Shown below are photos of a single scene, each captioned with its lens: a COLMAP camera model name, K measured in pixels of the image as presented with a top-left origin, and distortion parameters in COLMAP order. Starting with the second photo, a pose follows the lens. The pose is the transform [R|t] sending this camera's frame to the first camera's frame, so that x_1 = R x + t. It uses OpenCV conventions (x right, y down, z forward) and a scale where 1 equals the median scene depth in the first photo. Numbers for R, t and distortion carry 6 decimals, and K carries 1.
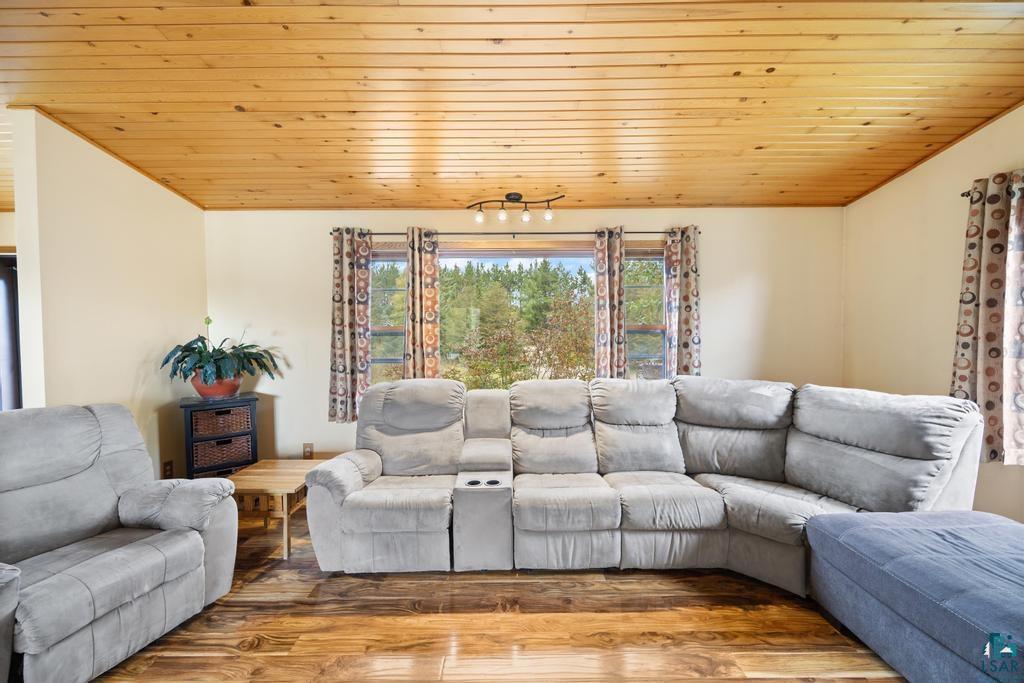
lens RADIAL K [[410.8, 0, 516.5], [0, 410.8, 343.5], [0, 0, 1]] dist [0.000475, 0.000114]
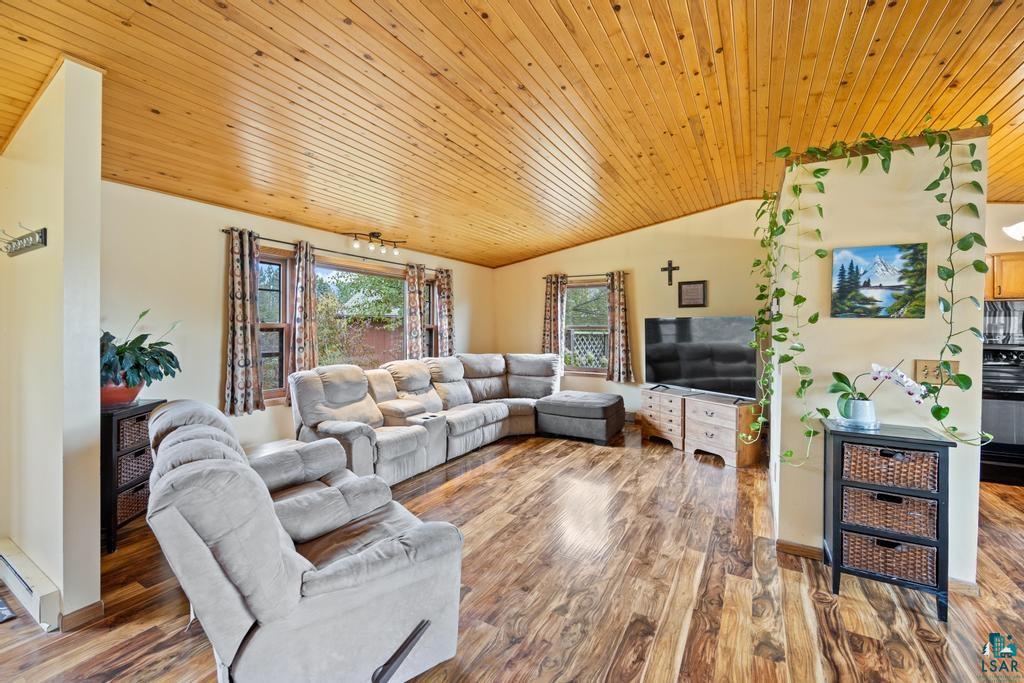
lens RADIAL K [[417.5, 0, 515.0], [0, 417.5, 328.1], [0, 0, 1]] dist [0.000003, -0.000033]
pose [[0.502123, 0.007913, 0.864760, -1.171635], [0.021455, 0.999536, -0.021604, 0.011076], [-0.864530, 0.029402, 0.501721, -0.156667]]
